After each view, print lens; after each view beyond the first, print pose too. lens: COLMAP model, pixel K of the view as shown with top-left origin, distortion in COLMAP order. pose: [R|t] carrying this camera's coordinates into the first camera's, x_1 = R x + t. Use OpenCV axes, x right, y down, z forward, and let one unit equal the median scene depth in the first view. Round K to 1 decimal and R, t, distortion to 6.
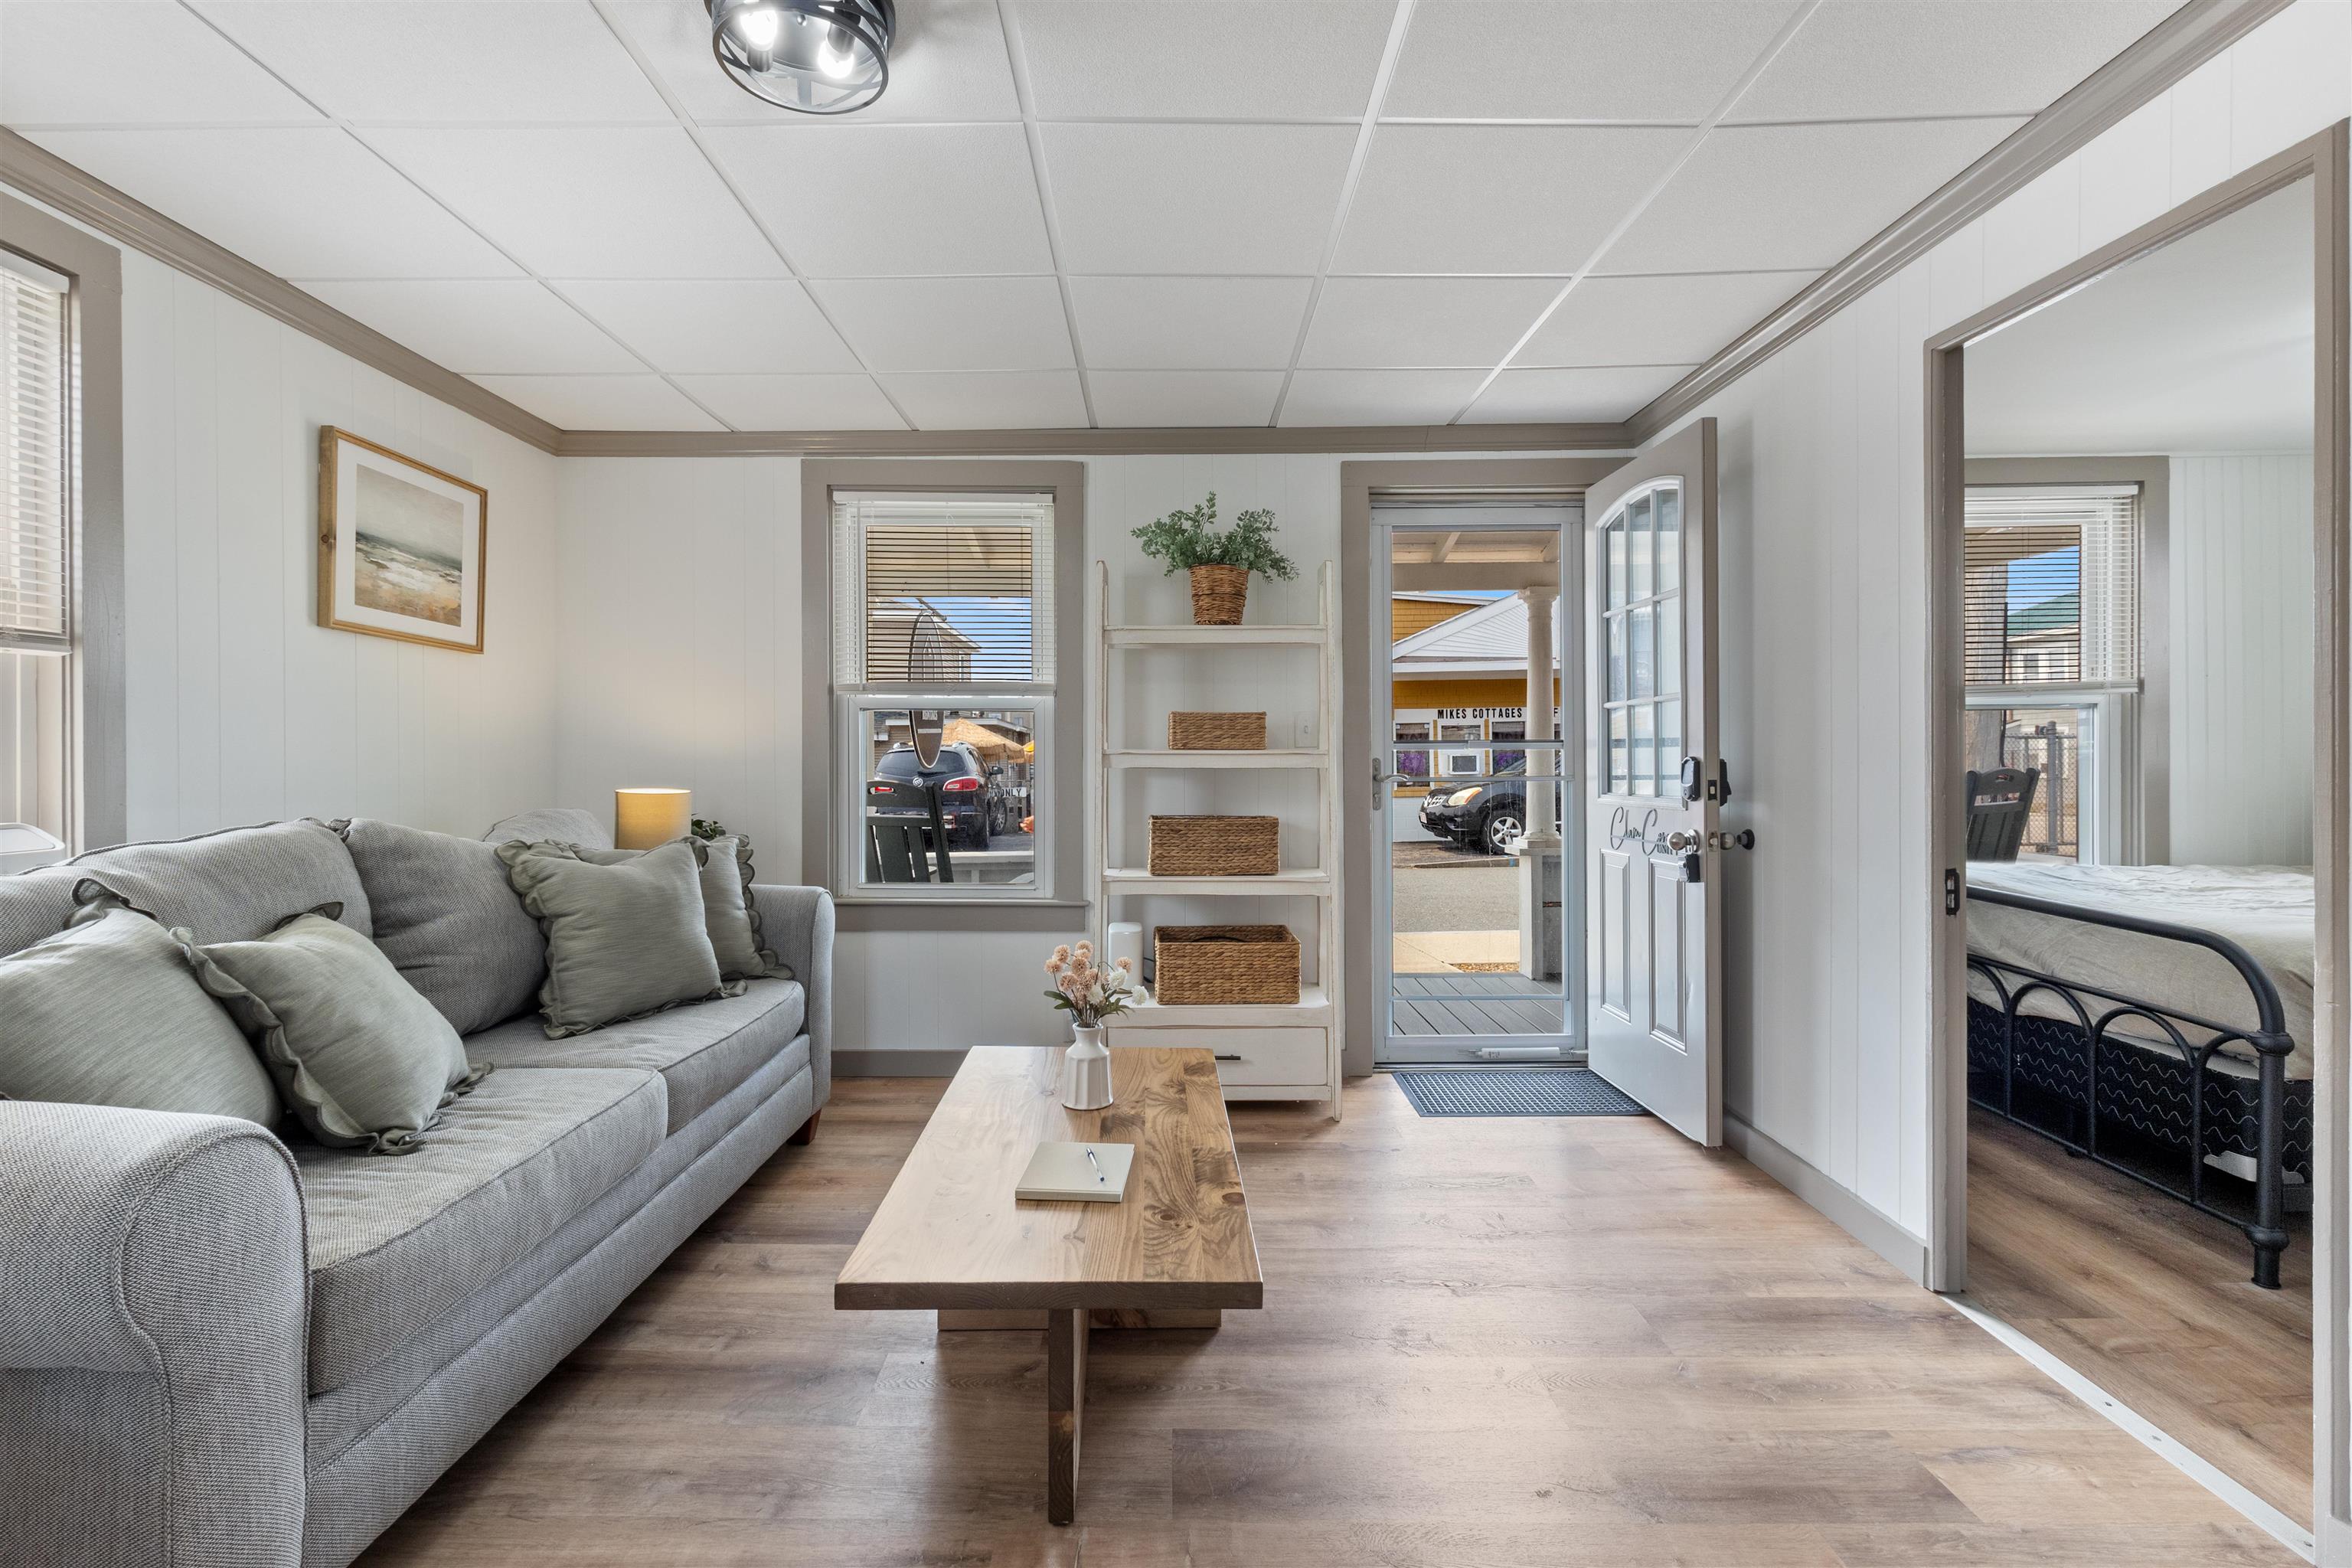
lens RADIAL K [[1068.8, 0, 1169.5], [0, 1068.8, 774.4], [0, 0, 1]] dist [-0.025868, 0.004060]
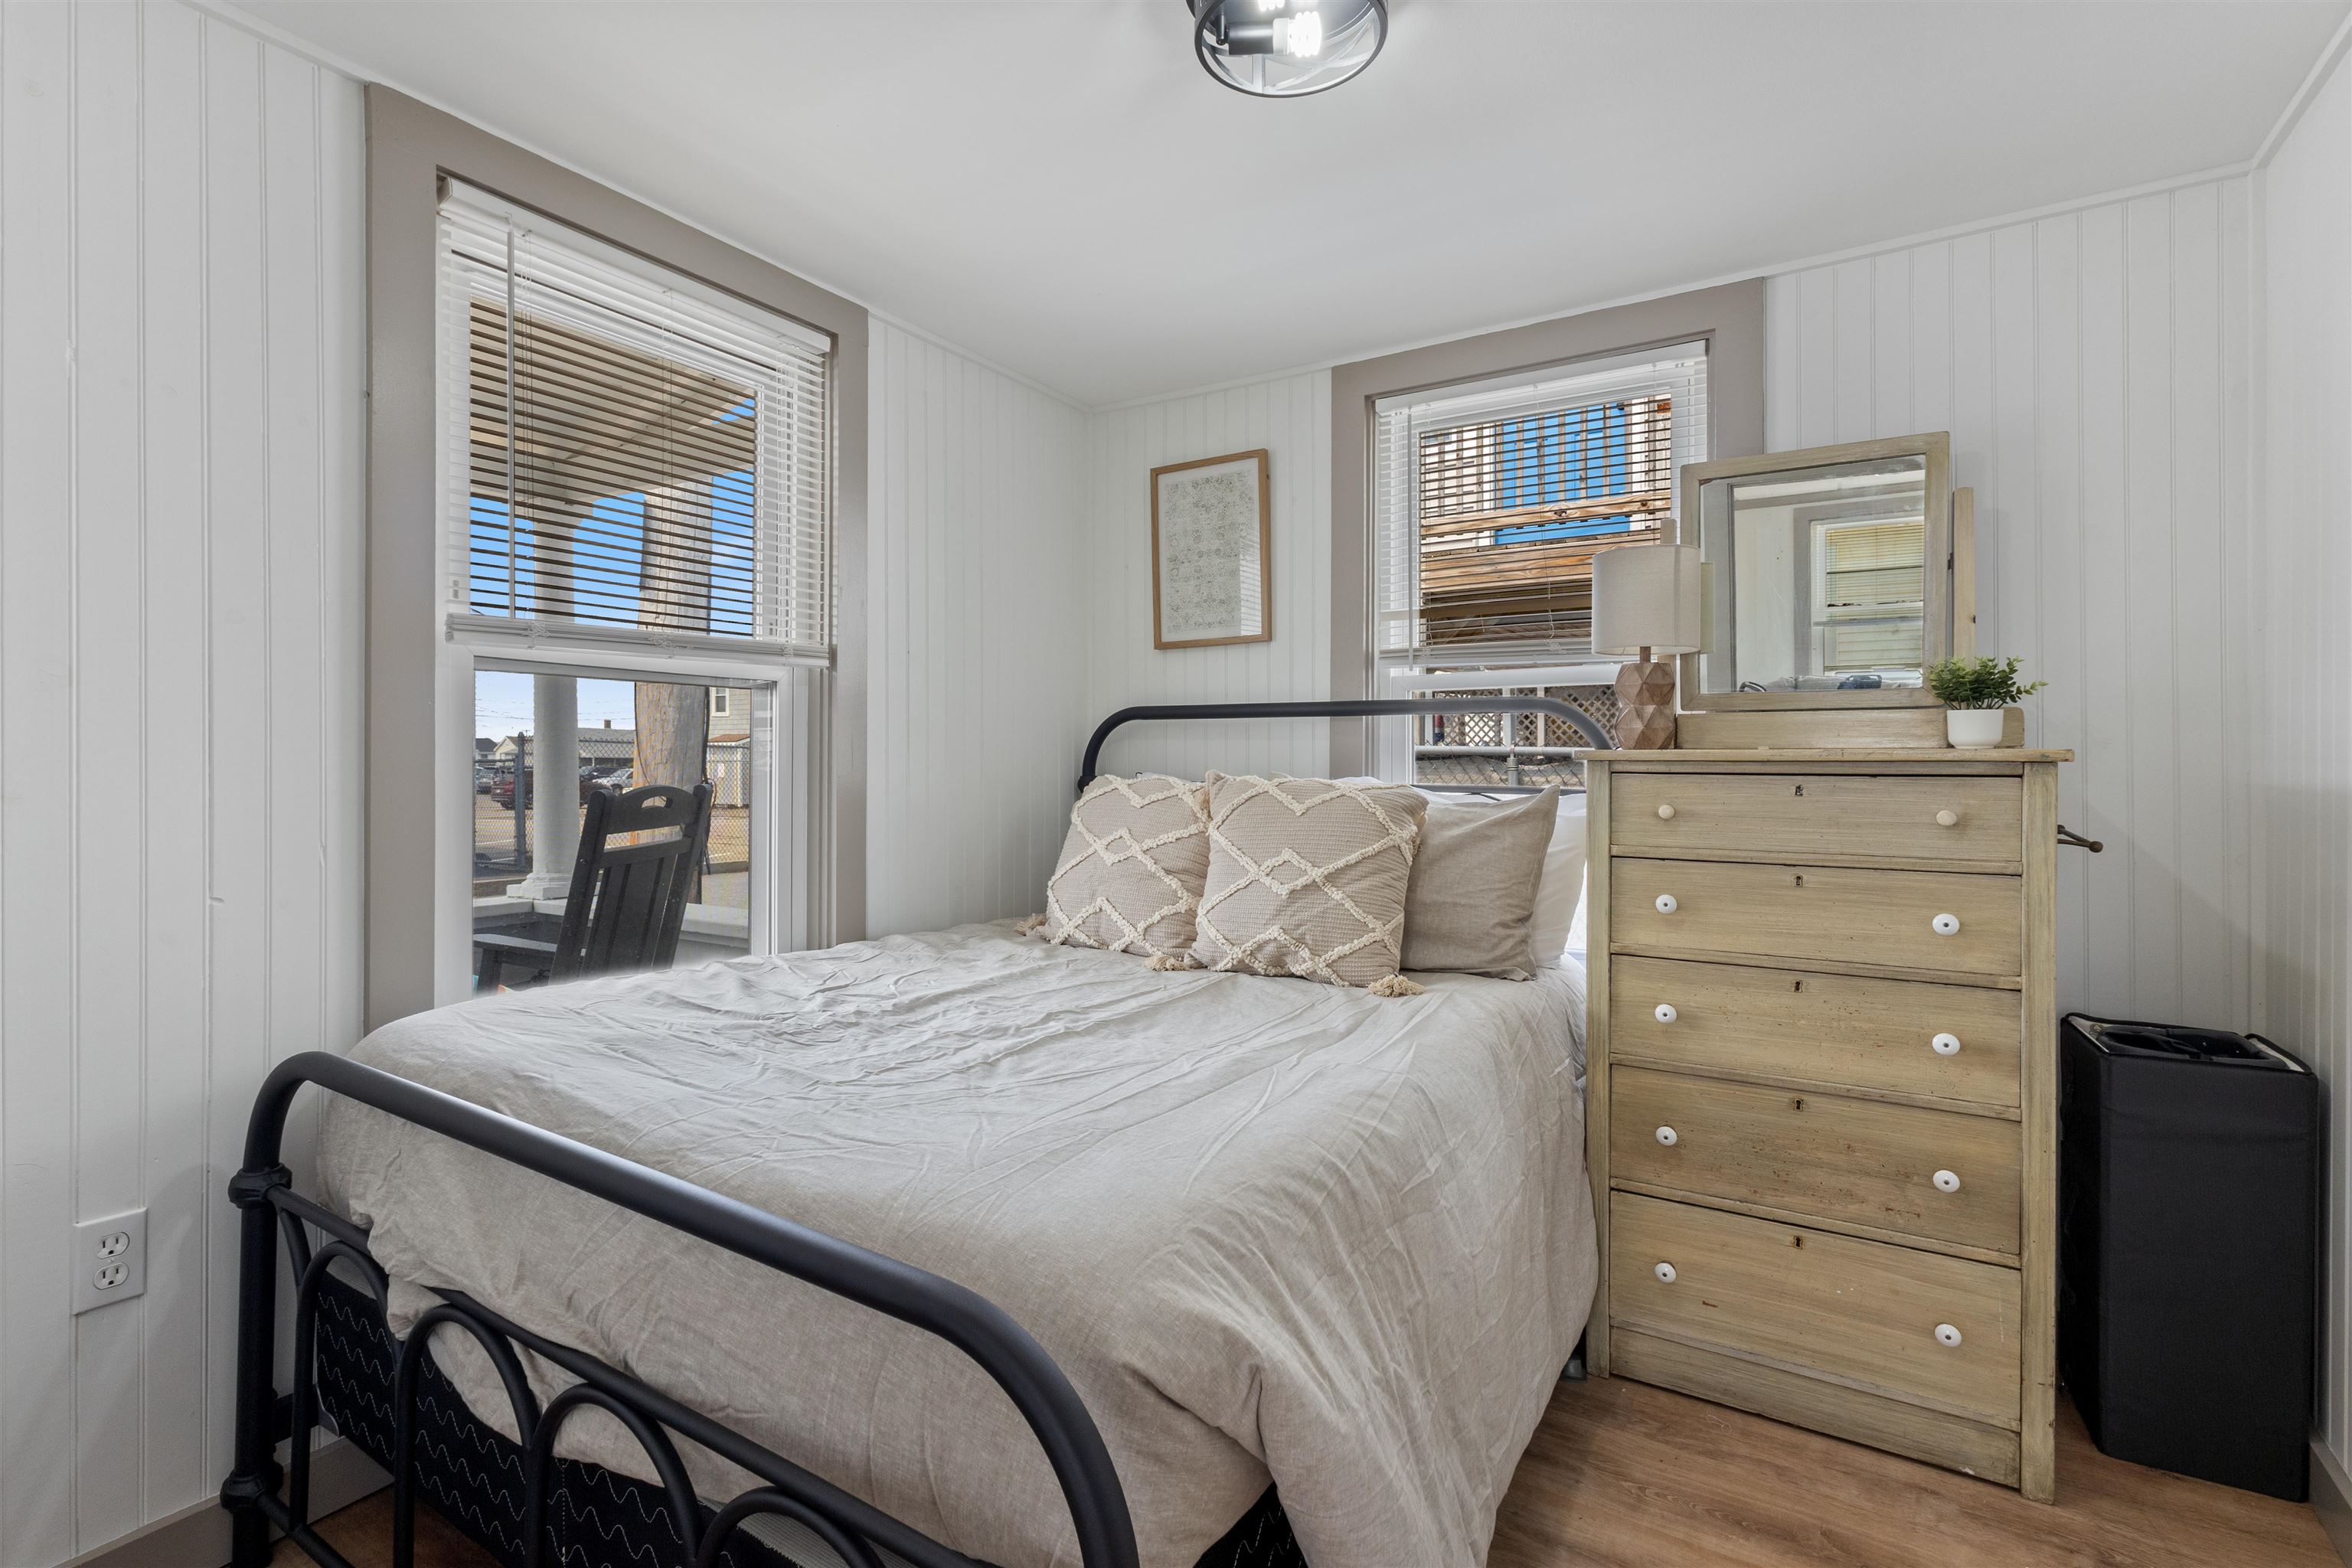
lens RADIAL K [[1068.8, 0, 1158.0], [0, 1068.8, 777.2], [0, 0, 1]] dist [-0.025868, 0.004060]
pose [[0.518558, -0.003180, 0.855037, 0.477412], [0.004038, 0.999991, 0.001270, -0.010793], [-0.855033, 0.002794, 0.518566, 0.497710]]
